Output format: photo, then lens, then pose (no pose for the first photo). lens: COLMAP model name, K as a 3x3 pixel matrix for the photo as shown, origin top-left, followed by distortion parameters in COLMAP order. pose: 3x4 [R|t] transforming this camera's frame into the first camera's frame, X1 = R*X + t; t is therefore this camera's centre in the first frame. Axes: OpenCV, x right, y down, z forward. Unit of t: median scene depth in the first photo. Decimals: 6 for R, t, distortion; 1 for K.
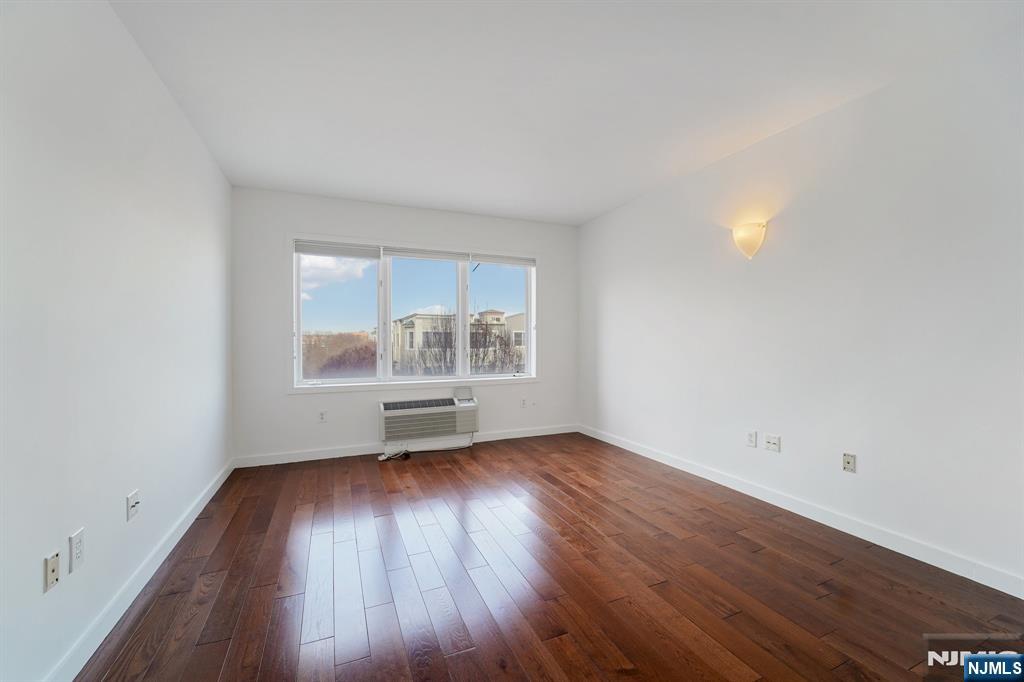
lens RADIAL K [[424.9, 0, 519.8], [0, 424.9, 340.1], [0, 0, 1]] dist [-0.003627, -0.001502]
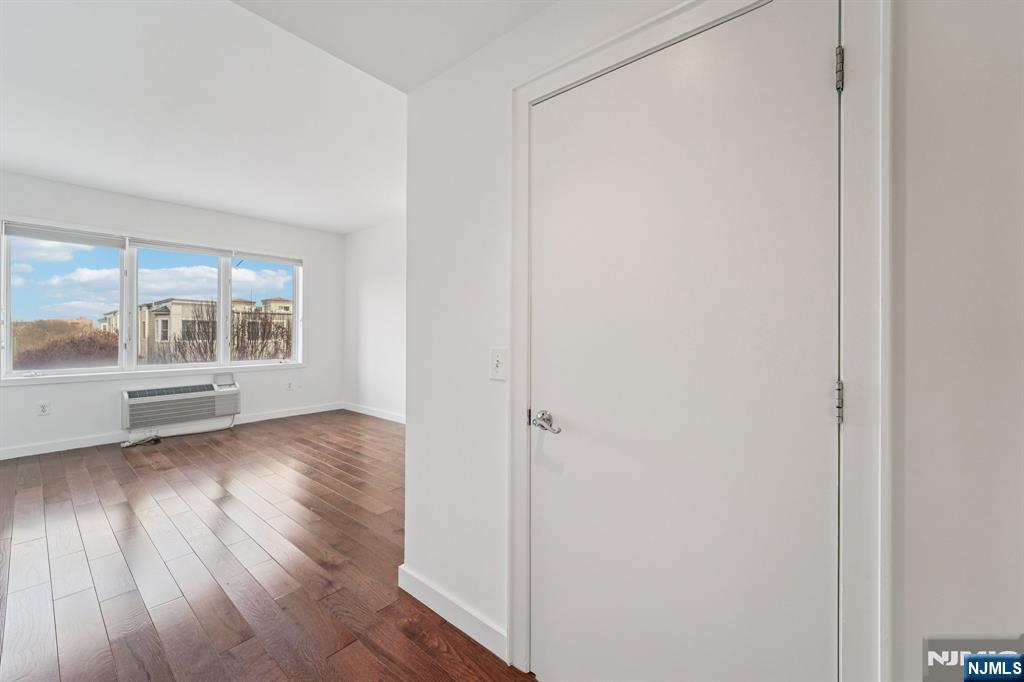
lens RADIAL K [[401.7, 0, 507.2], [0, 401.7, 329.2], [0, 0, 1]] dist [0.002033, 0.000078]
pose [[0.898006, 0.009208, 0.439887, 0.066215], [-0.007543, 0.999956, -0.005533, -0.002163], [-0.439919, 0.001650, 0.898036, -0.252150]]
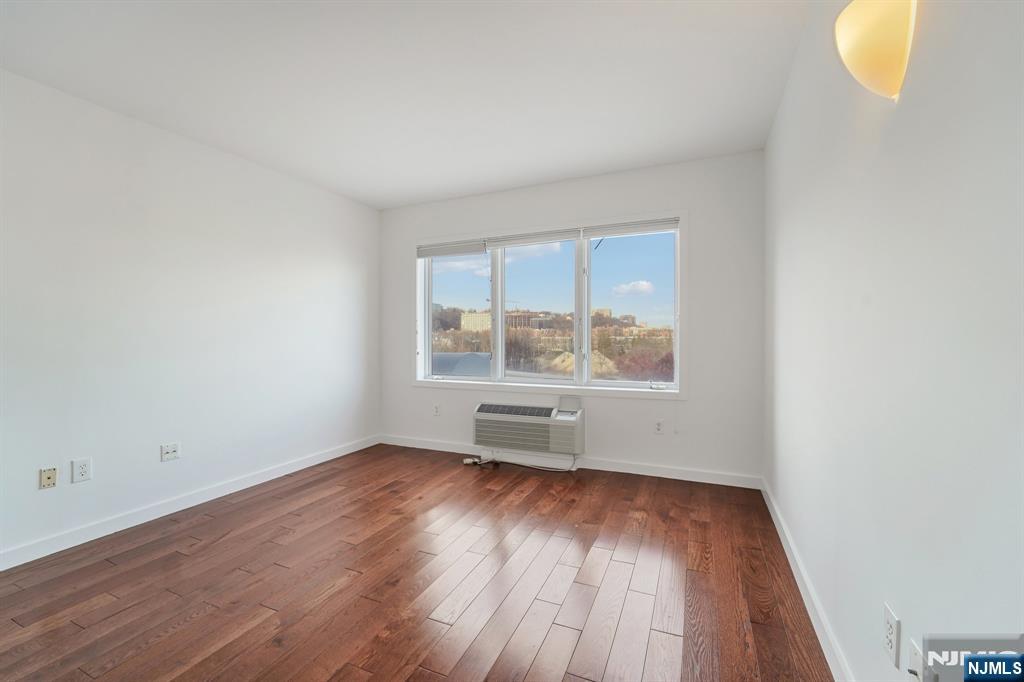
lens RADIAL K [[424.9, 0, 505.3], [0, 424.9, 340.3], [0, 0, 1]] dist [-0.003627, -0.001502]
pose [[0.663537, 0.004808, -0.748128, 0.409692], [-0.000312, 0.999981, 0.006150, 0.000529], [0.748143, -0.003847, 0.663526, 0.398281]]
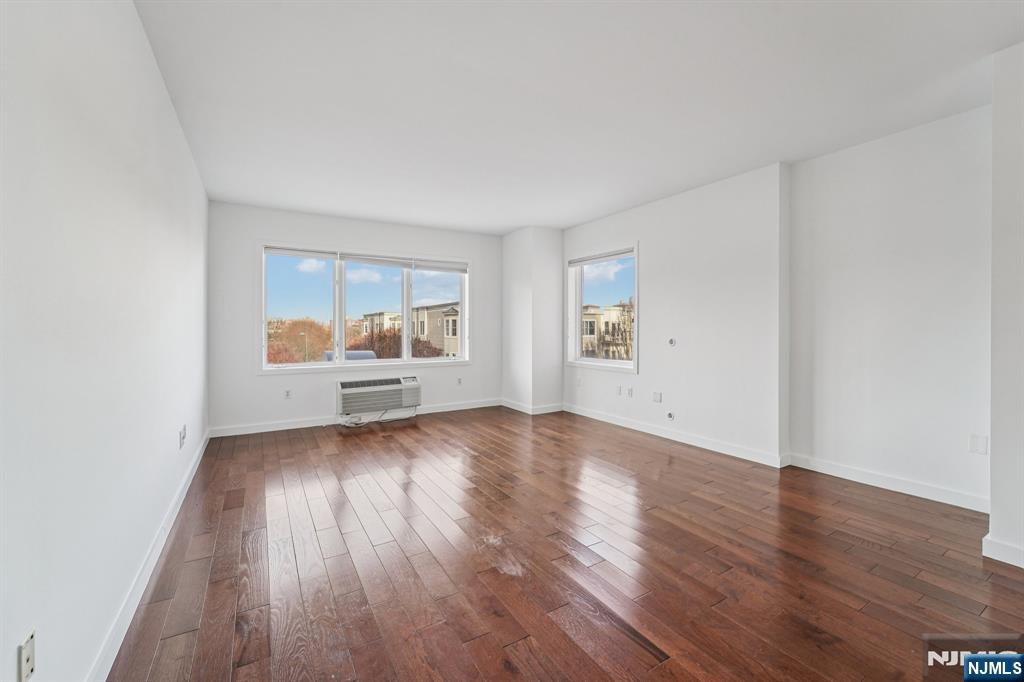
lens RADIAL K [[424.9, 0, 513.8], [0, 424.9, 330.7], [0, 0, 1]] dist [-0.003627, -0.001502]
pose [[0.989522, -0.000987, 0.144380, -0.010012], [0.000663, 0.999997, 0.002294, -0.000302], [-0.144382, -0.002175, 0.989520, -0.247066]]
